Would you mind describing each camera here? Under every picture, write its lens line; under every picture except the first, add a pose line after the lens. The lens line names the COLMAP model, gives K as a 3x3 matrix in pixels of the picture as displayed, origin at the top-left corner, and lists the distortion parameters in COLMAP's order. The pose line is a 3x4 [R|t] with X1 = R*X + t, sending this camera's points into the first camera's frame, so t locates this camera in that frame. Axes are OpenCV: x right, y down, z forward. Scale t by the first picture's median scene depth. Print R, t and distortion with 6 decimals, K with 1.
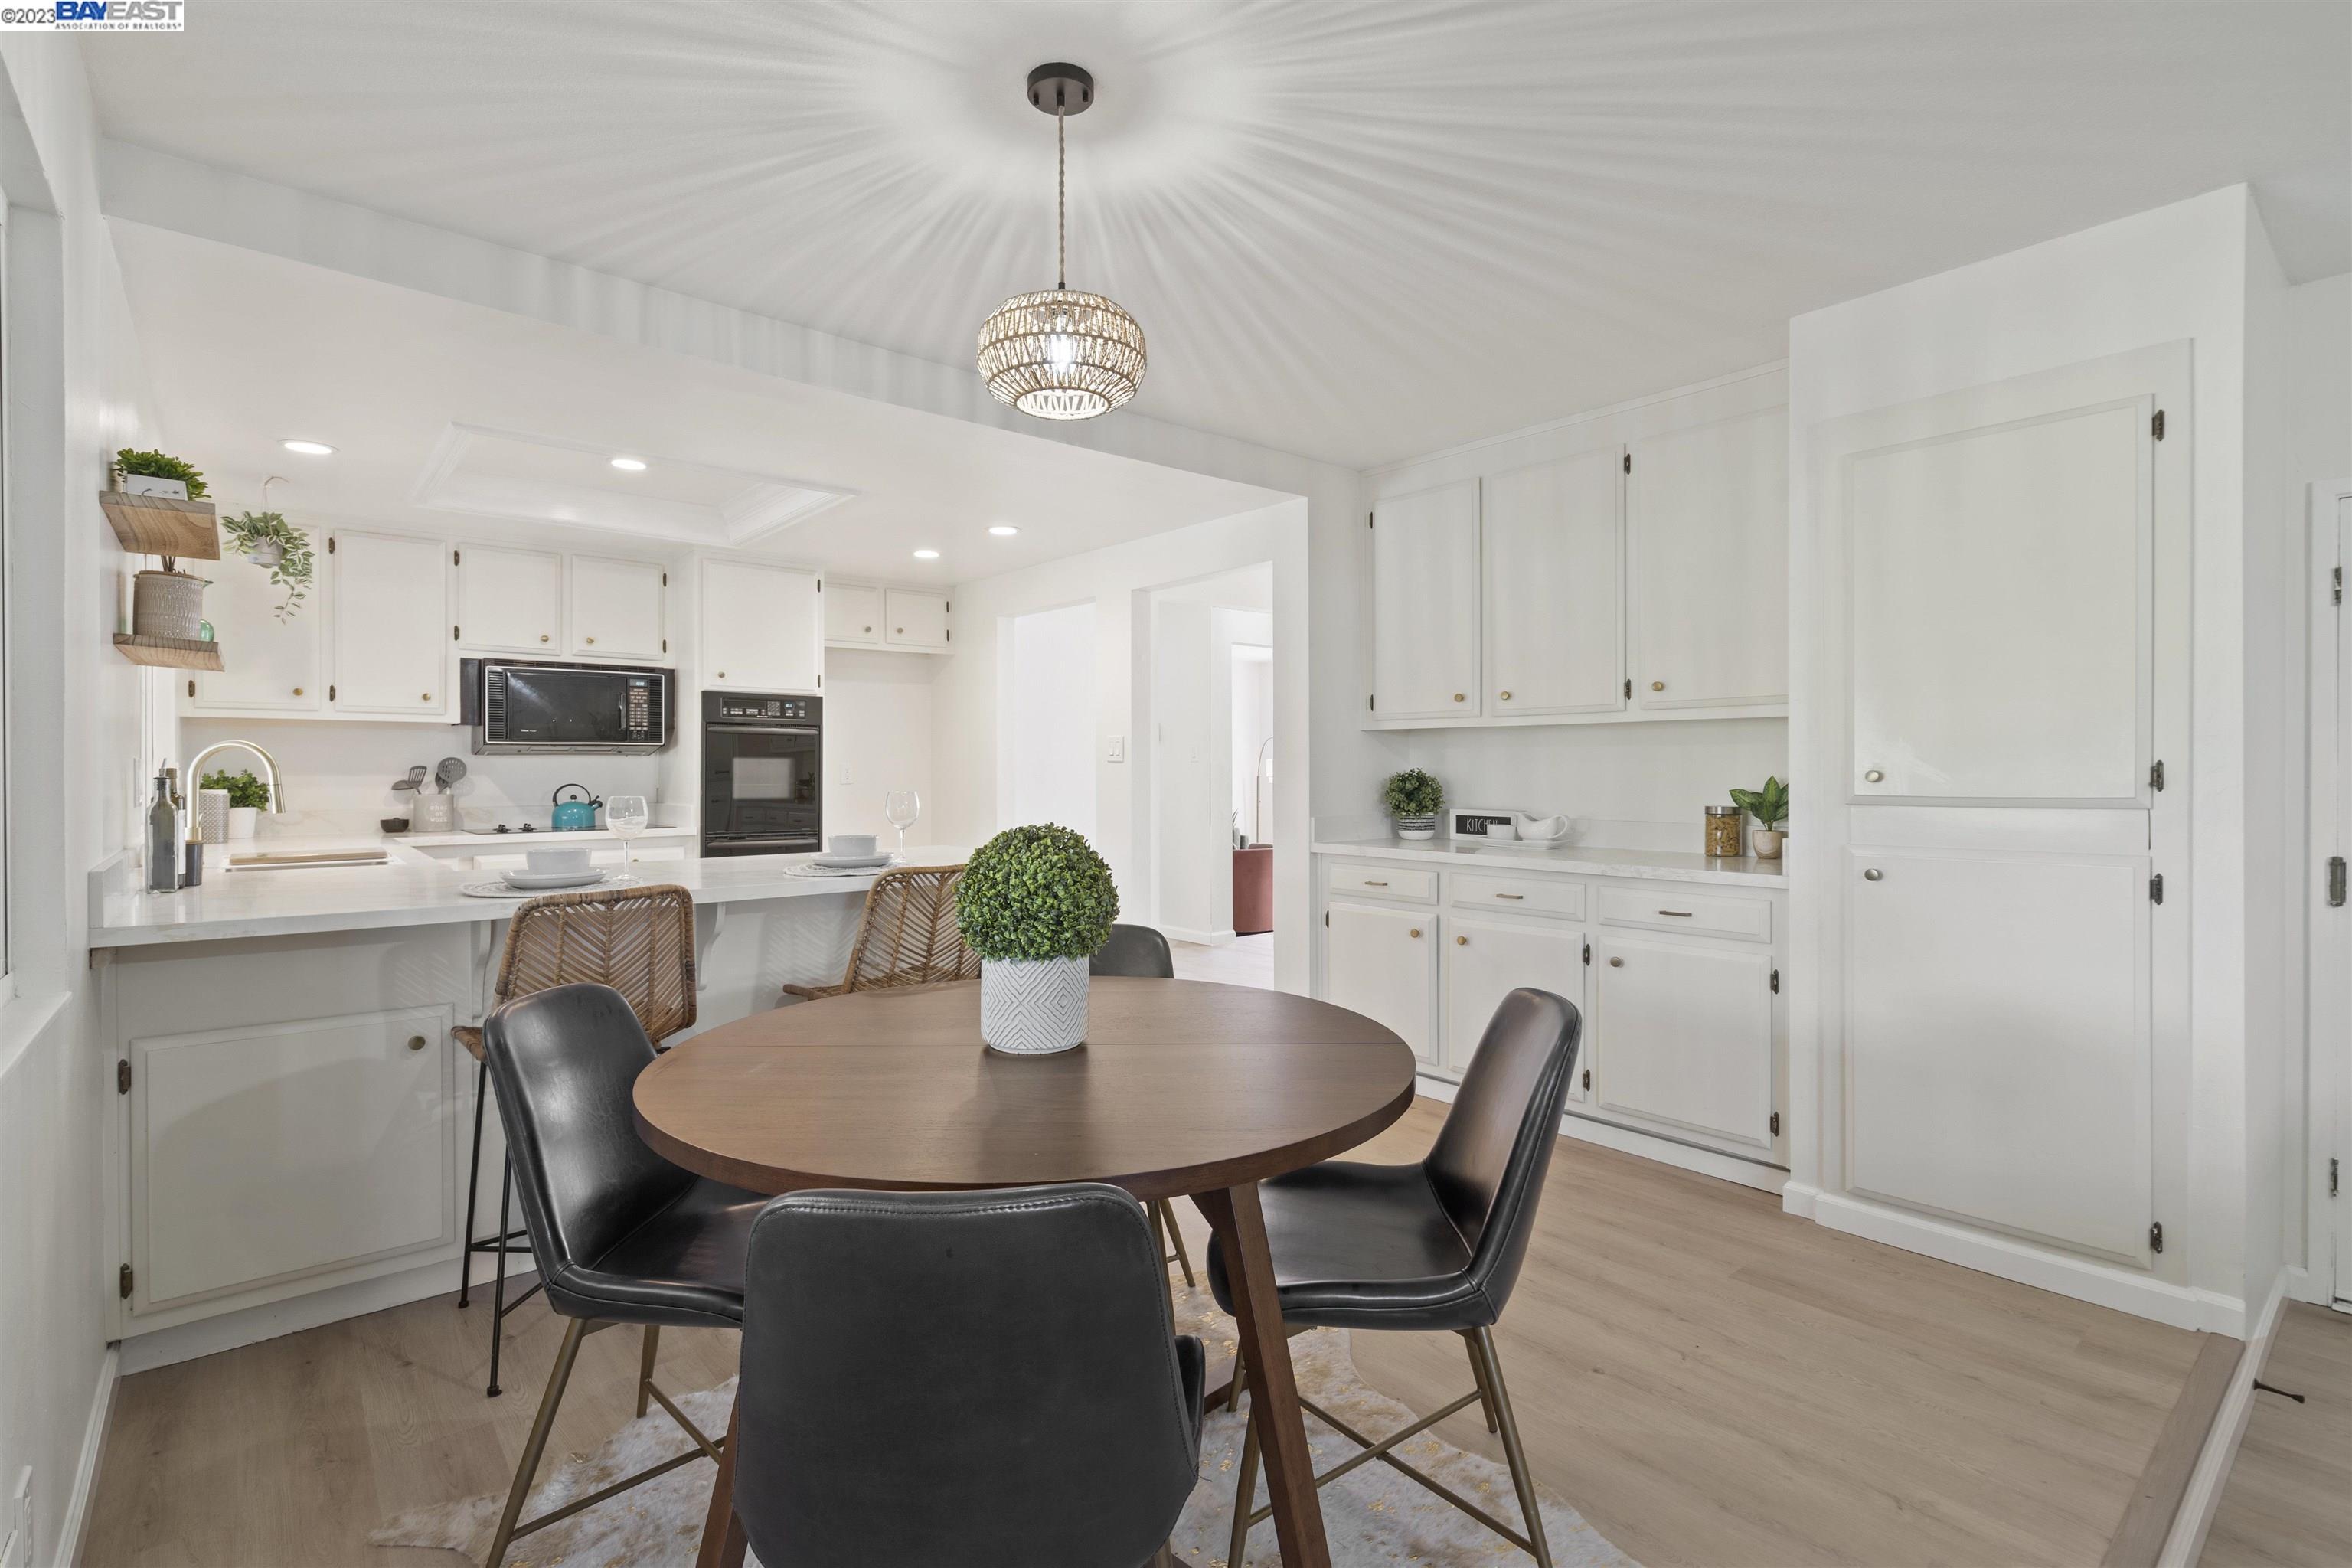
lens RADIAL K [[1100.4, 0, 1159.1], [0, 1100.4, 786.7], [0, 0, 1]] dist [0.000258, 0.000053]
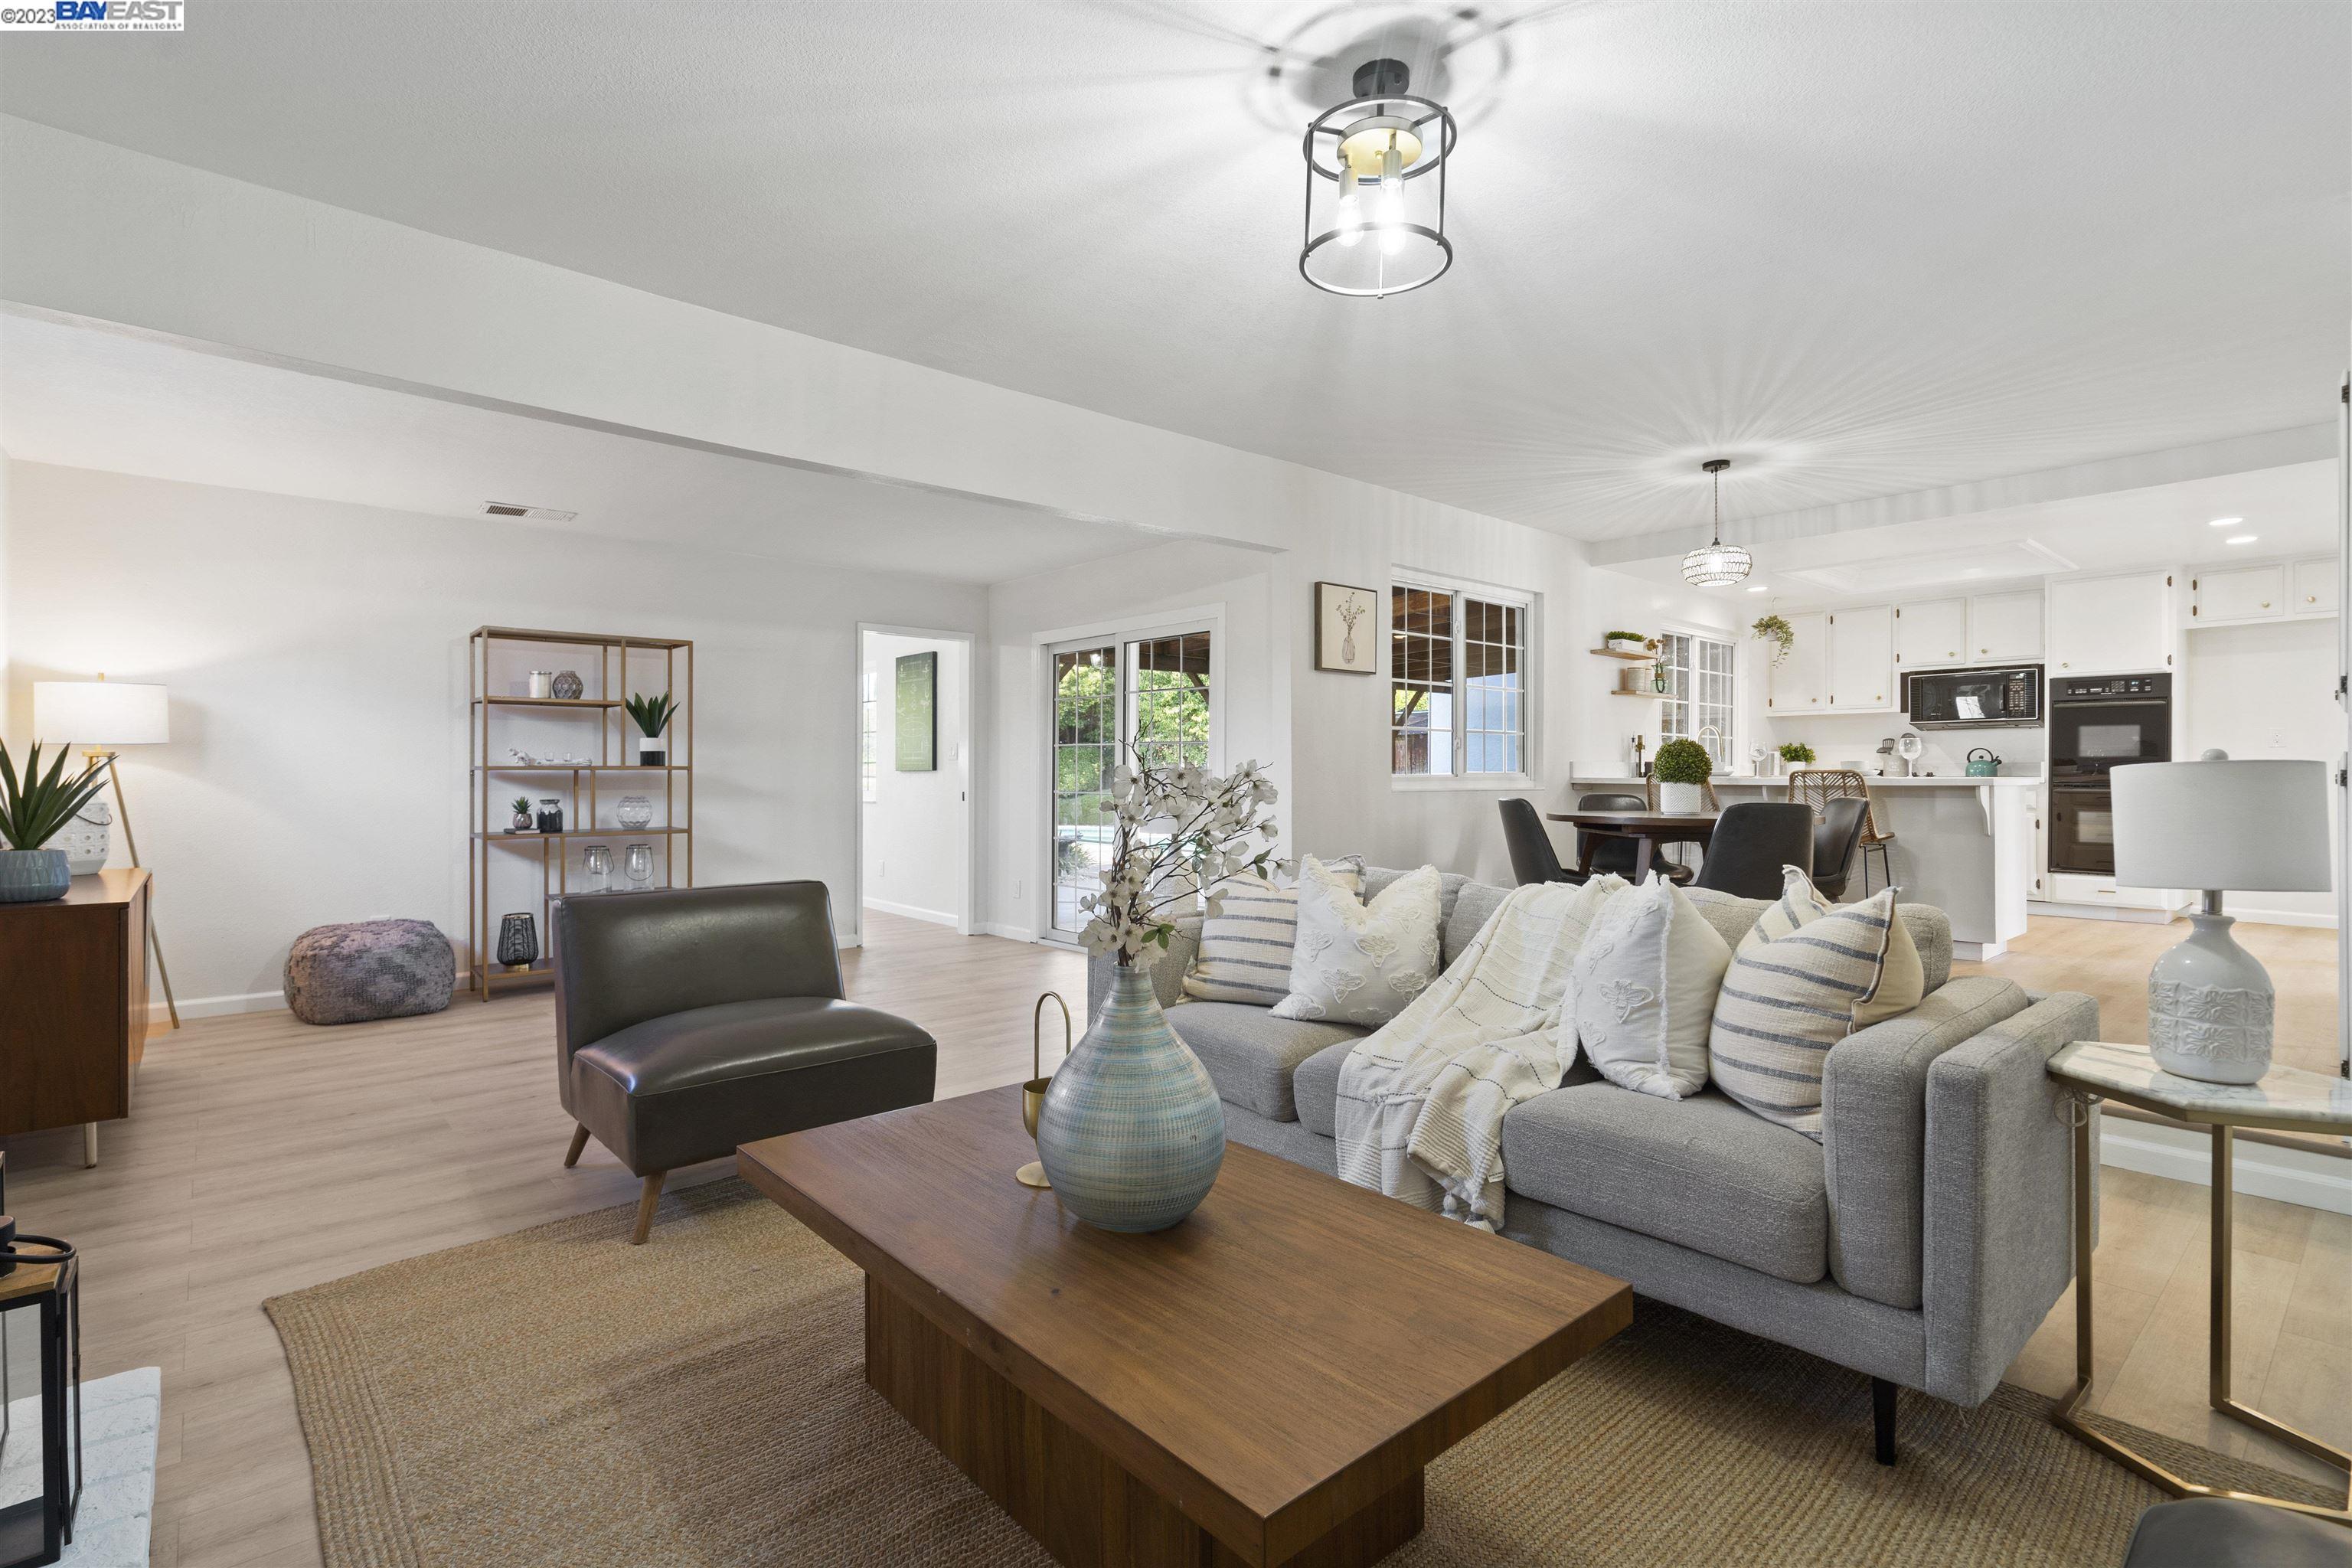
lens RADIAL K [[1104.6, 0, 1160.4], [0, 1104.6, 774.6], [0, 0, 1]] dist [0.006768, 0.000355]
pose [[0.024547, 0.001824, -0.999697, 1.019984], [-0.017133, 0.999852, 0.001404, 0.054372], [0.999552, 0.017093, 0.024575, -0.159897]]
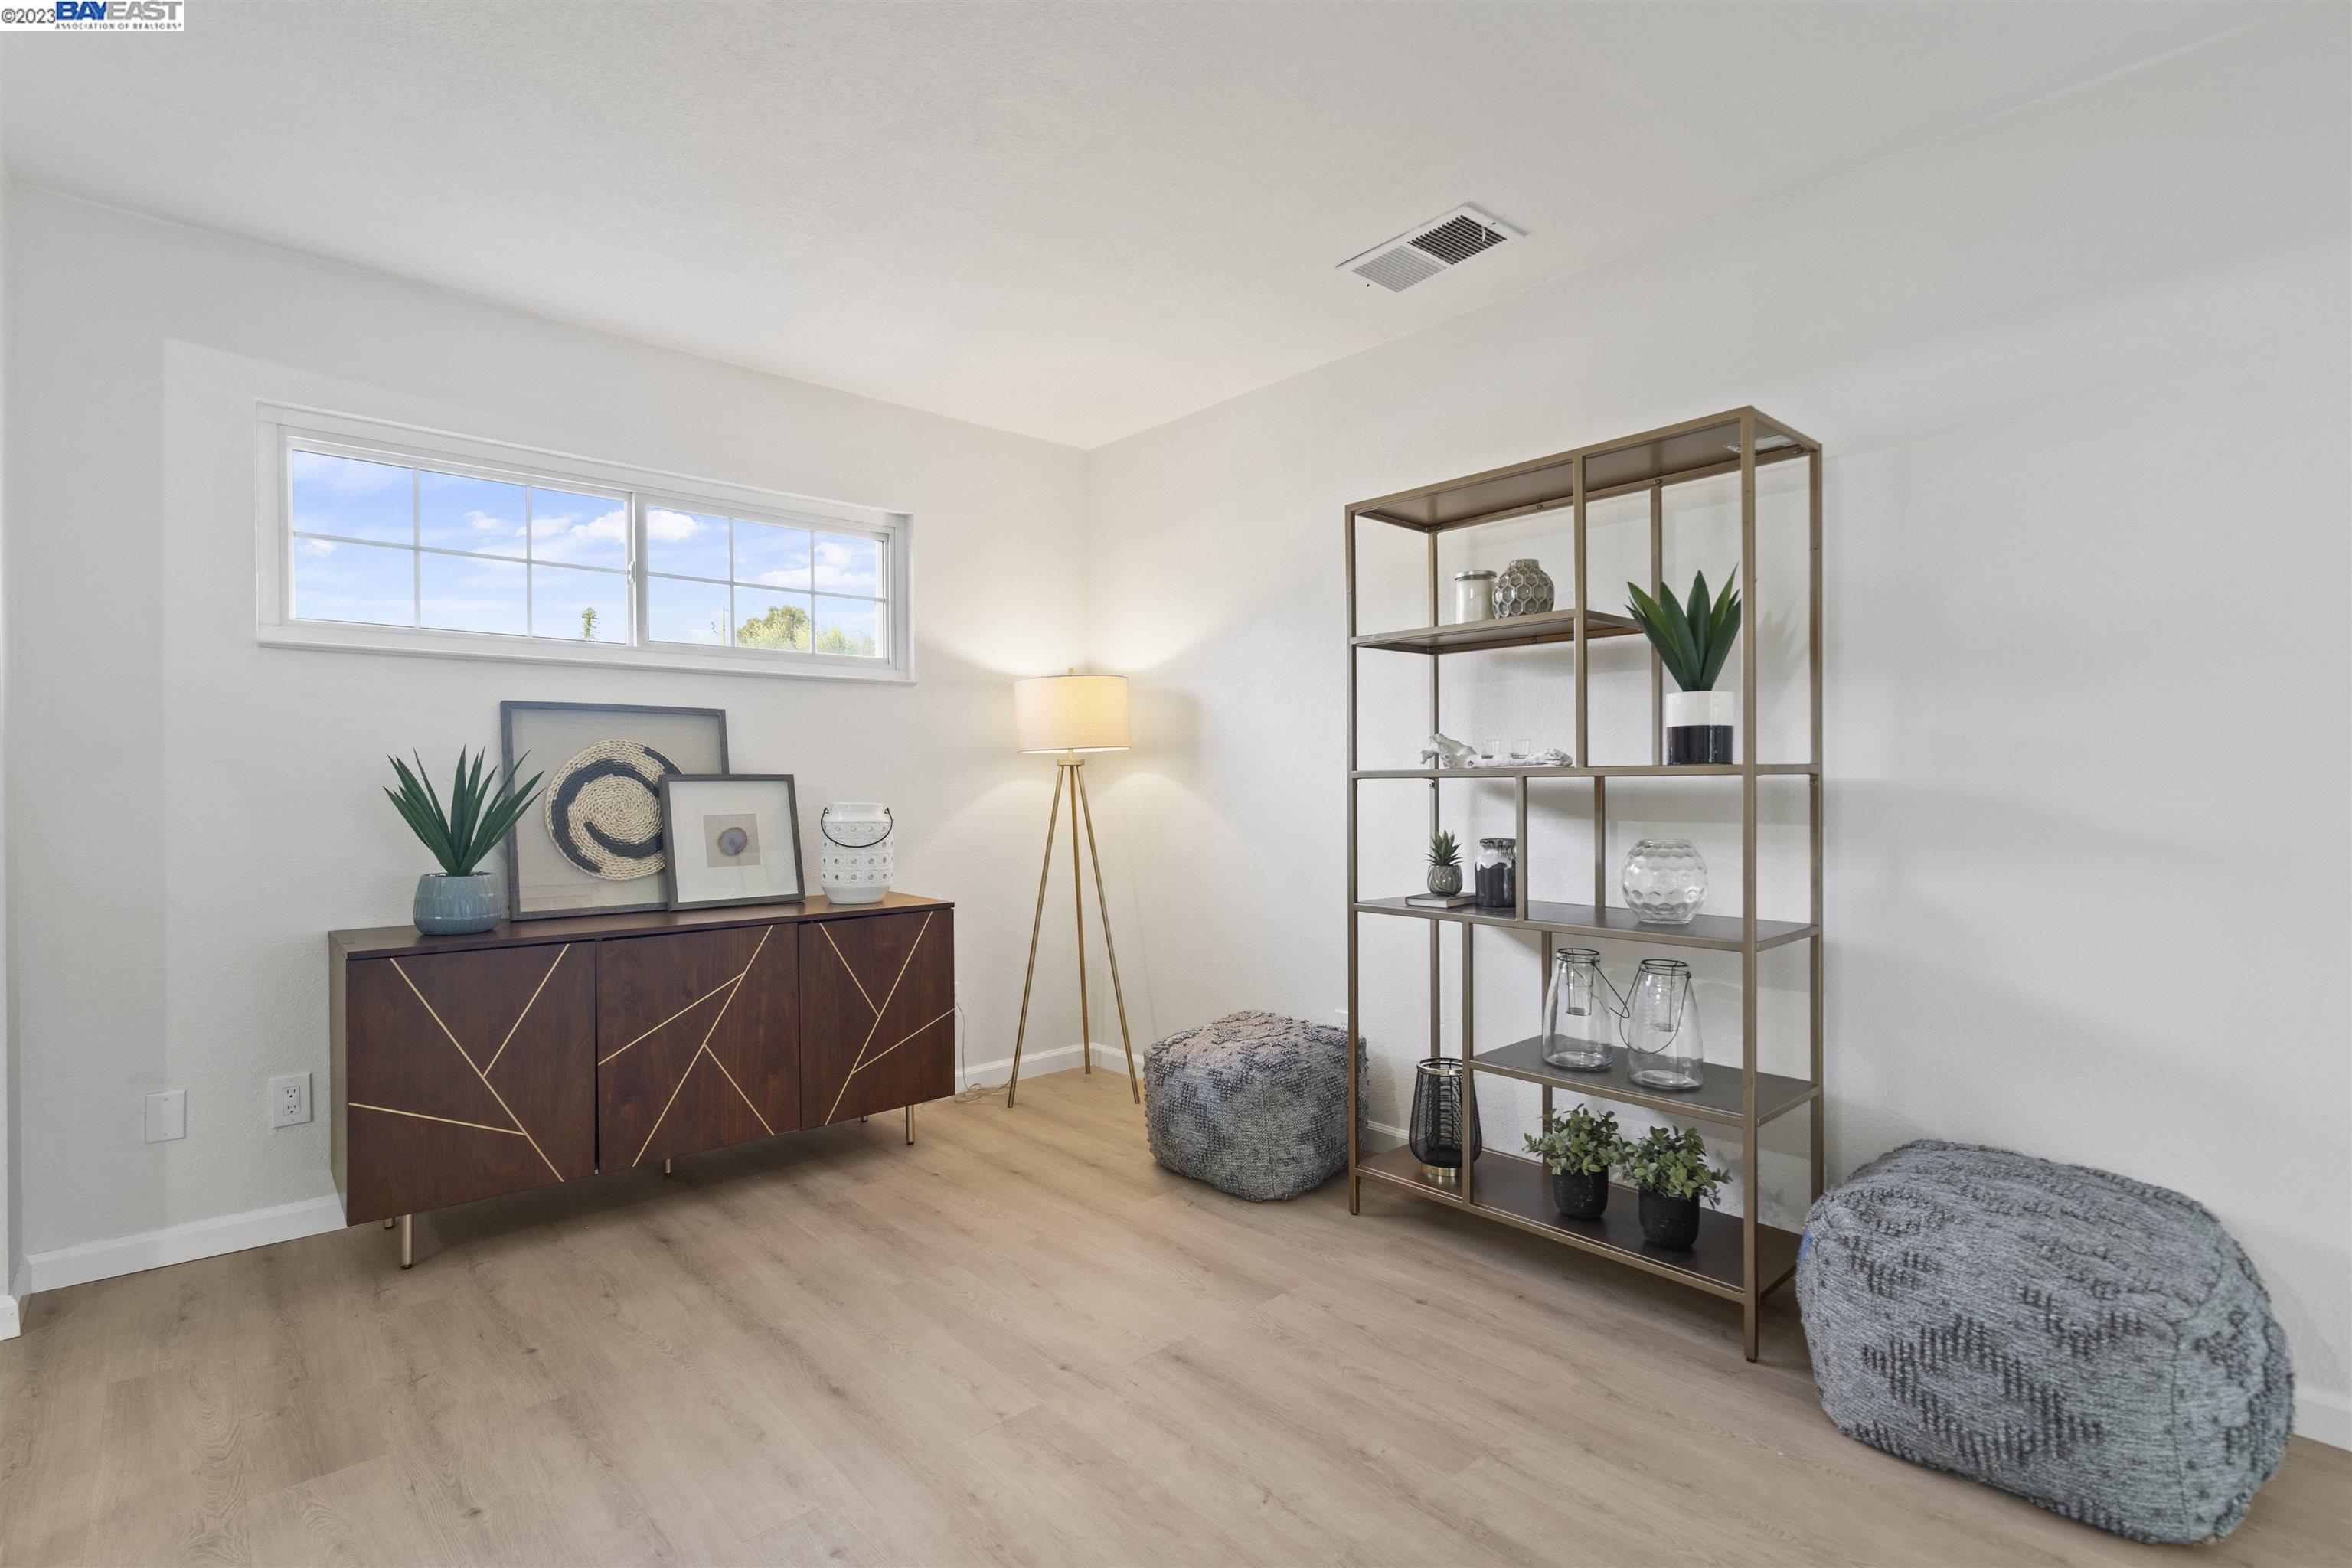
lens RADIAL K [[1100.4, 0, 1159.1], [0, 1100.4, 786.7], [0, 0, 1]] dist [0.000258, 0.000053]
pose [[-0.999226, 0.004252, -0.039101, 0.040644], [0.003439, 0.999777, 0.020848, 0.055201], [0.039181, 0.020697, -0.999018, -0.227690]]
